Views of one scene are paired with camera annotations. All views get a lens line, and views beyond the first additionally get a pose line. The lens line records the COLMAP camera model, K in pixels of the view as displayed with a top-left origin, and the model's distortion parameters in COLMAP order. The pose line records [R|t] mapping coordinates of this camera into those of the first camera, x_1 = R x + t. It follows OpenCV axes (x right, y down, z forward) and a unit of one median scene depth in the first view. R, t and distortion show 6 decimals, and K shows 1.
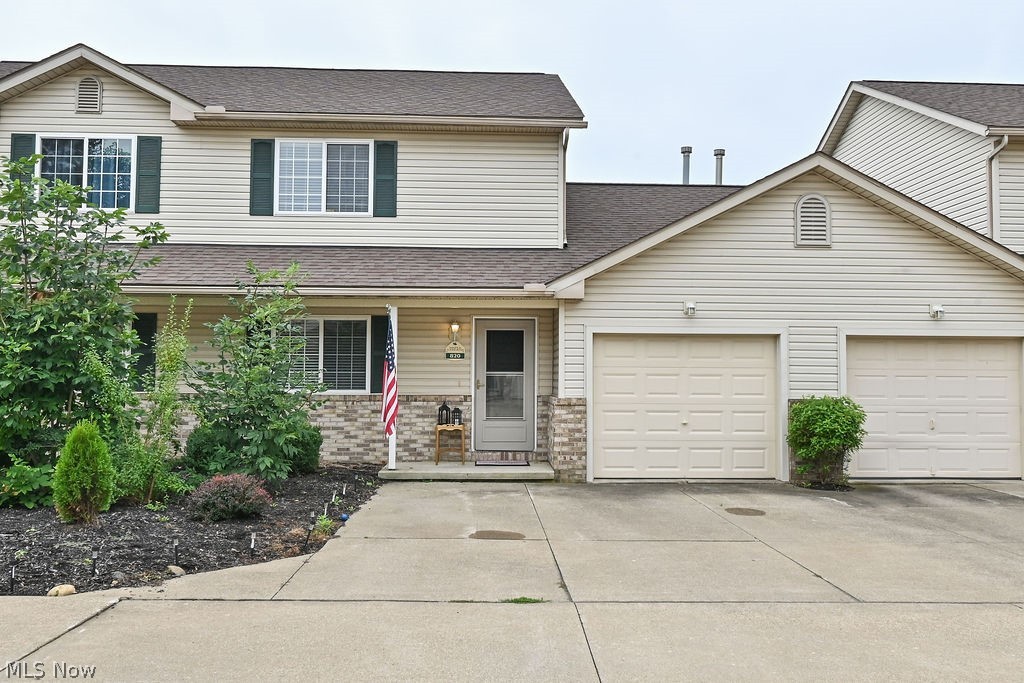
lens RADIAL K [[860.2, 0, 511.5], [0, 860.2, 343.3], [0, 0, 1]] dist [-0.006298, 0.001656]
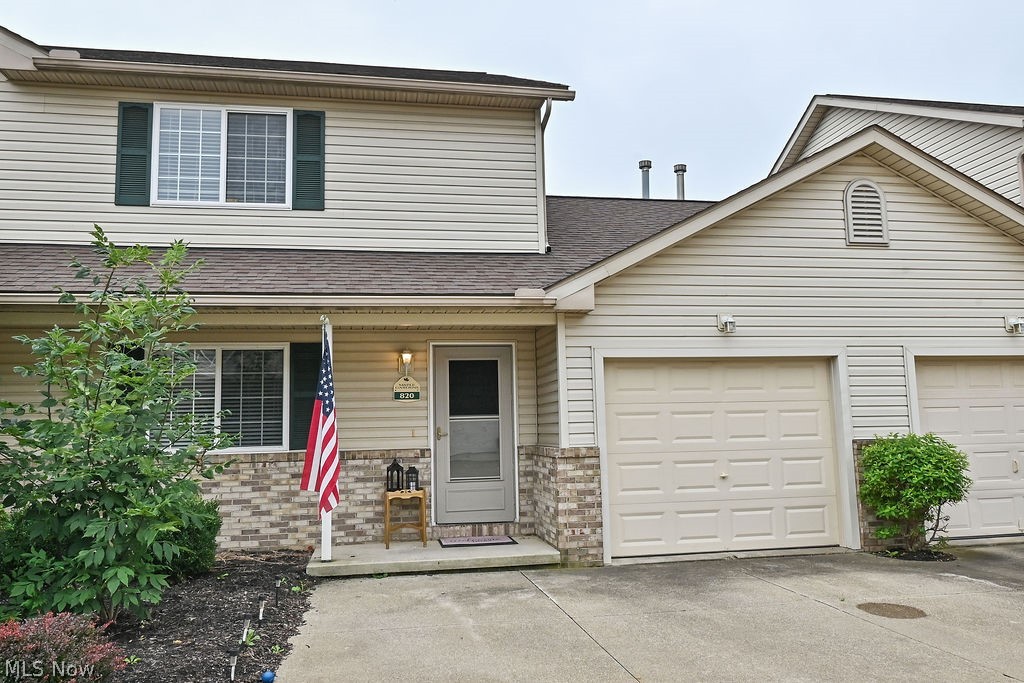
lens RADIAL K [[796.9, 0, 513.1], [0, 796.9, 338.8], [0, 0, 1]] dist [0.002821, -0.014721]
pose [[0.989452, -0.012194, 0.144344, -0.075739], [0.023480, 0.996774, -0.076745, 0.021169], [-0.142943, 0.079325, 0.986547, 0.316201]]
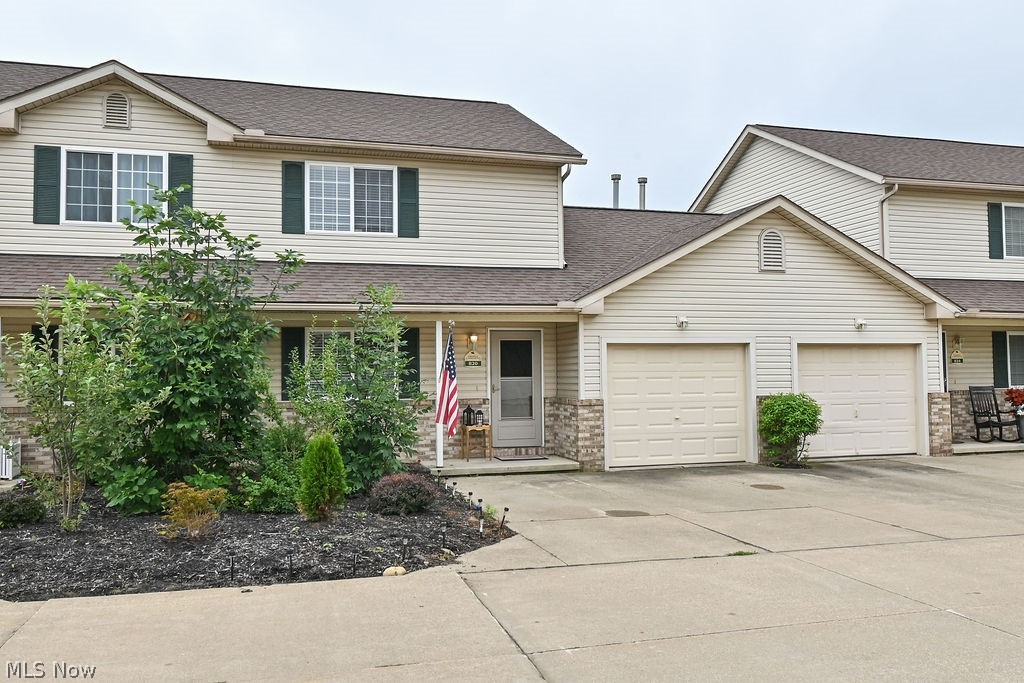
lens RADIAL K [[860.2, 0, 512.6], [0, 860.2, 341.8], [0, 0, 1]] dist [-0.006298, 0.001656]
pose [[0.969972, -0.006924, 0.243117, -0.295695], [0.006334, 0.999975, 0.003206, -0.017340], [-0.243133, -0.001570, 0.969992, -0.097460]]
